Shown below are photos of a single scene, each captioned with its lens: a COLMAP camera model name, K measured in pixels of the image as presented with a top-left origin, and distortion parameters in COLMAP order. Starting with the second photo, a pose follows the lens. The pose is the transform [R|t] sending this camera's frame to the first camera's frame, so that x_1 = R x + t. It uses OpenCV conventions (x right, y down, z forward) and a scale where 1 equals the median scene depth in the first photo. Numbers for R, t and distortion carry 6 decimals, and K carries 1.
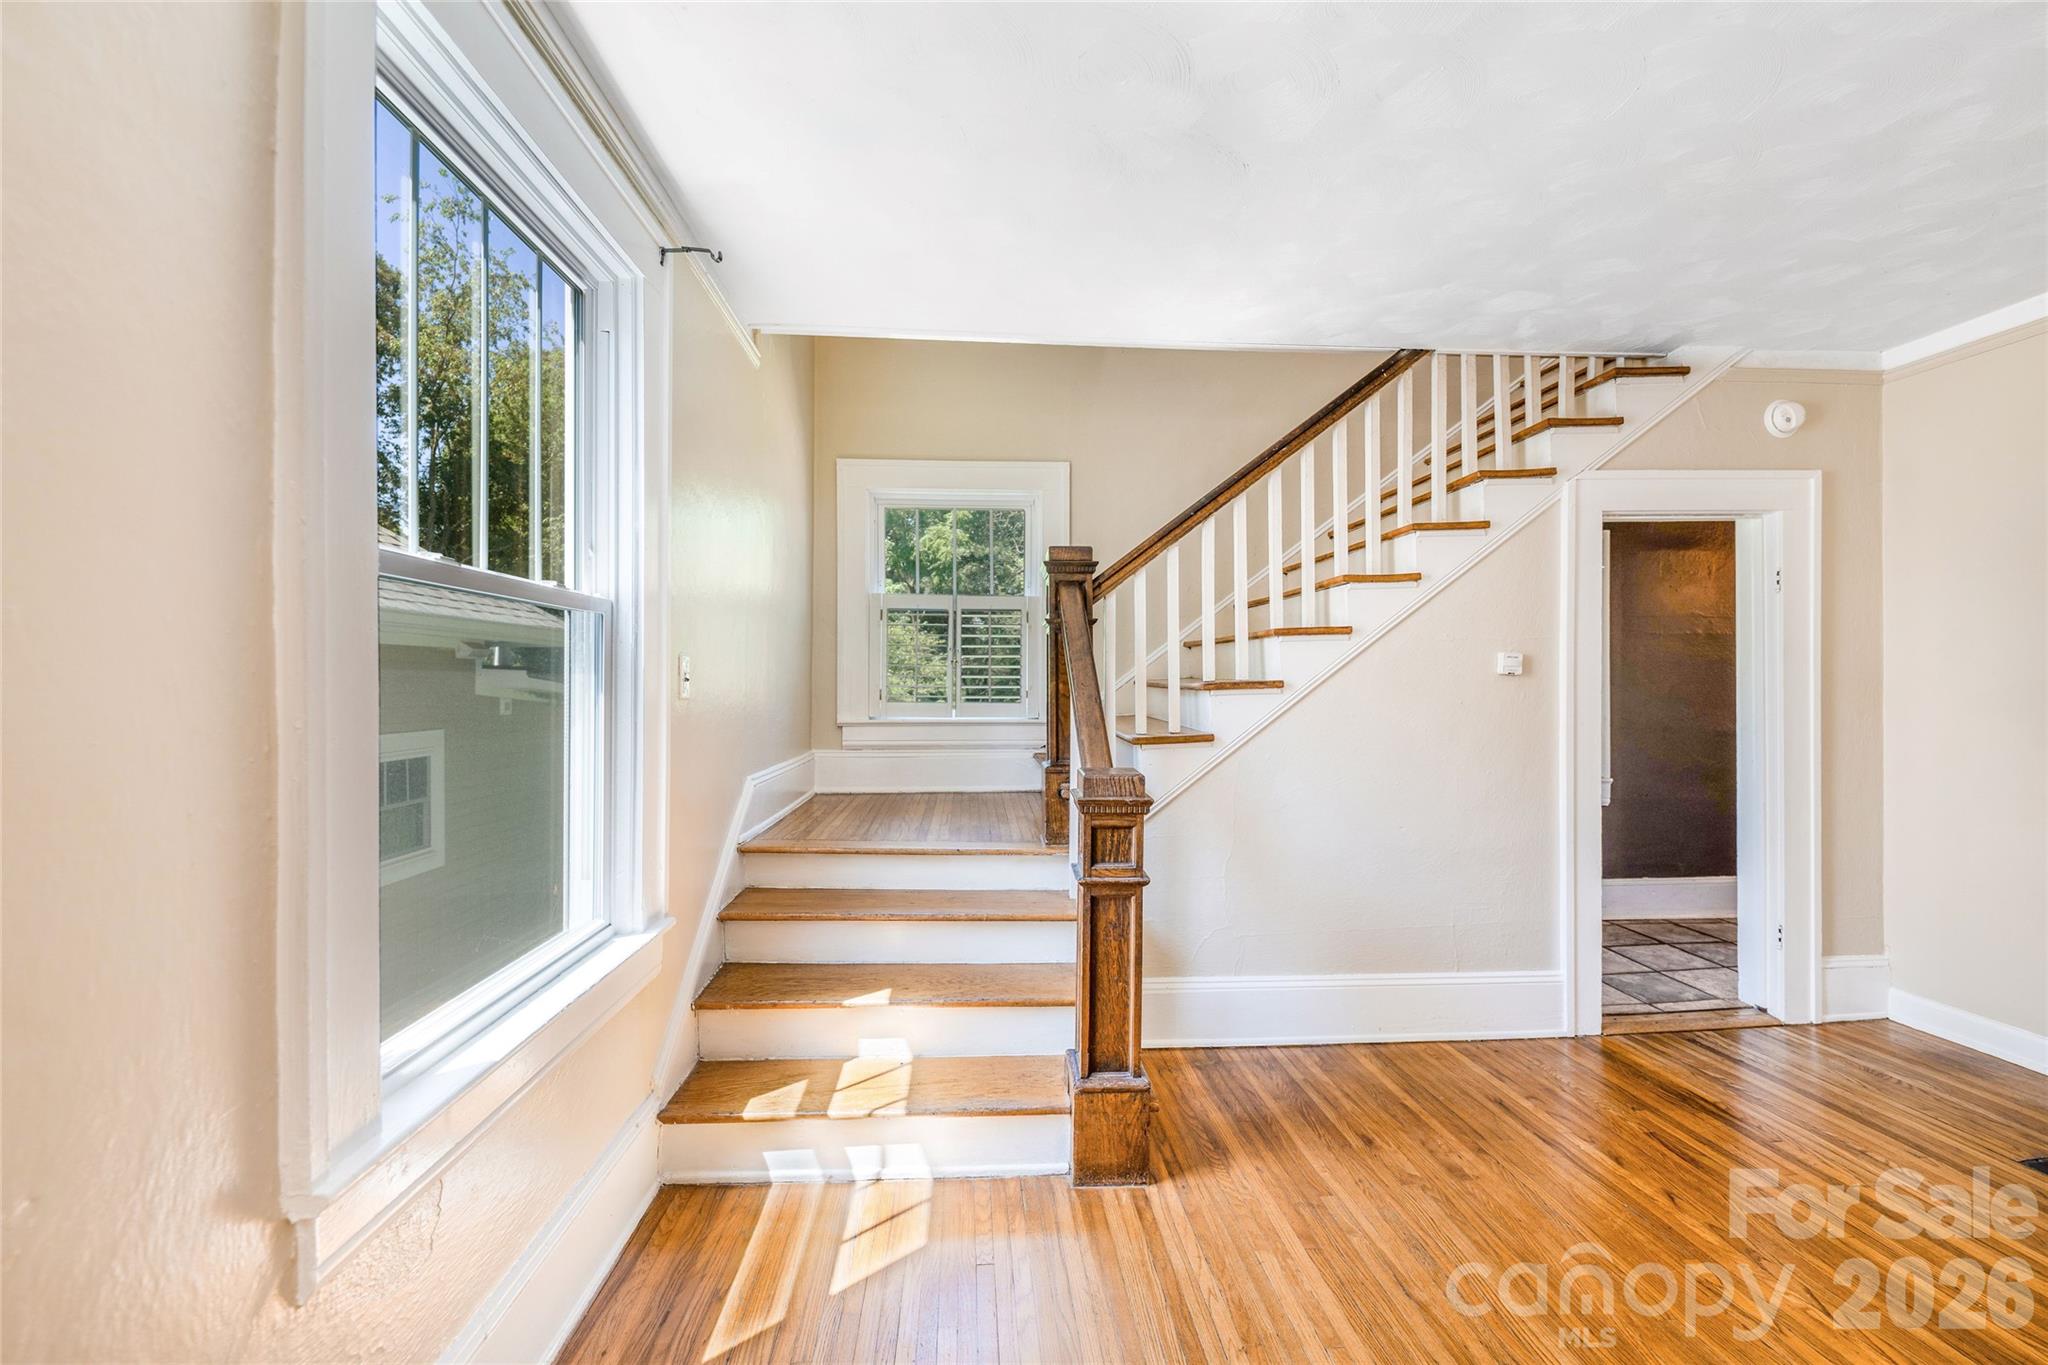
lens RADIAL K [[827.2, 0, 1030.6], [0, 827.2, 695.5], [0, 0, 1]] dist [-0.000993, -0.003049]
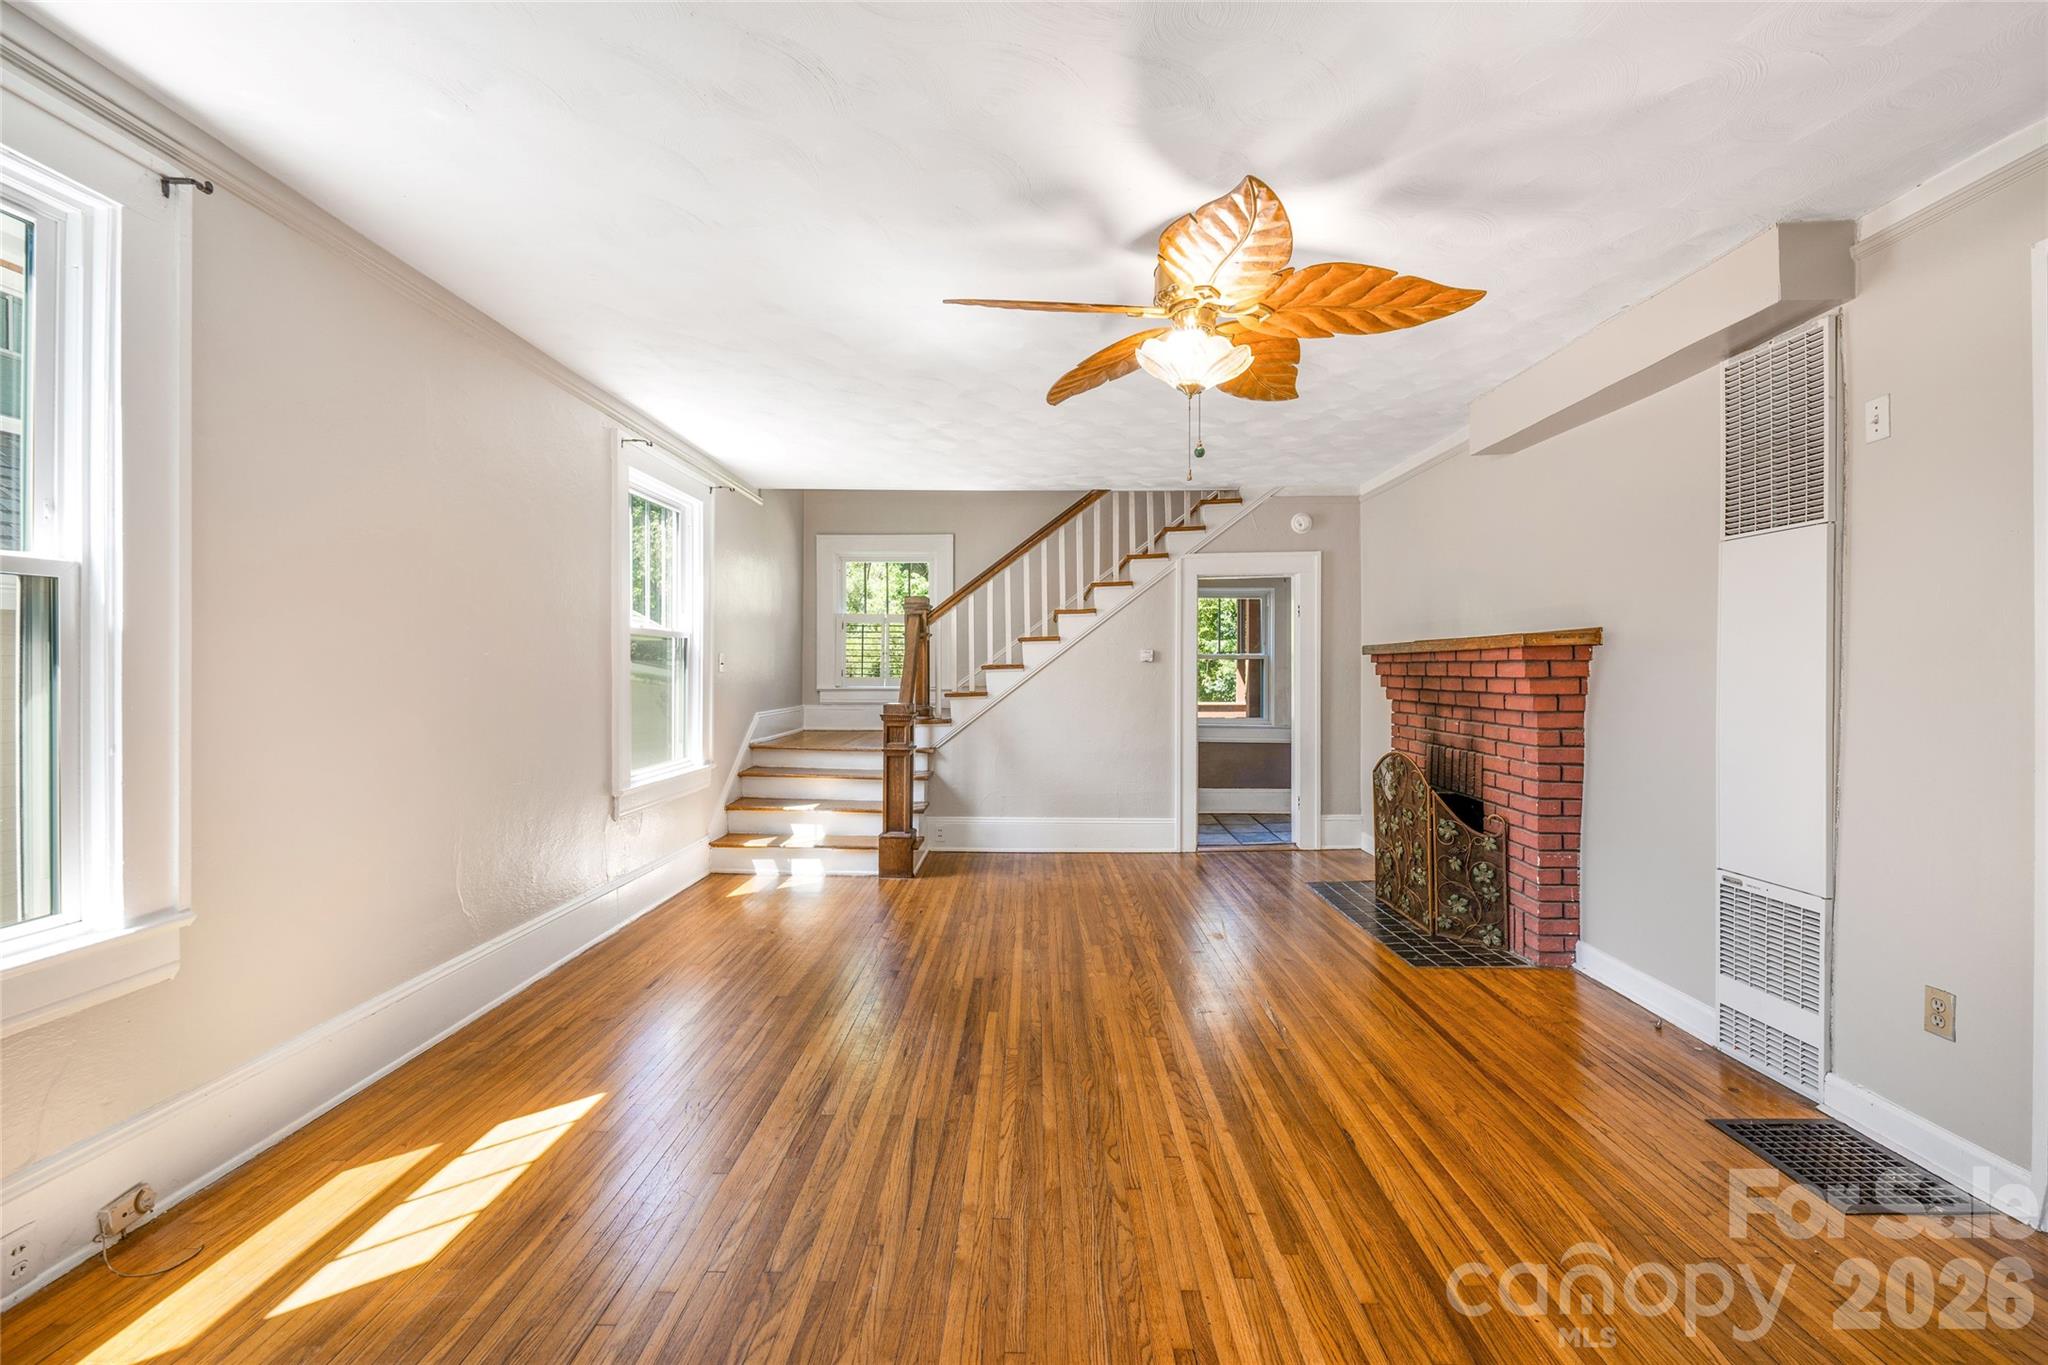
lens RADIAL K [[827.2, 0, 1032.5], [0, 827.2, 674.0], [0, 0, 1]] dist [-0.000993, -0.003049]
pose [[0.996929, 0.000709, -0.078308, 0.470349], [-0.001294, 0.999972, -0.007420, 0.017941], [0.078301, 0.007498, 0.996902, -0.921943]]
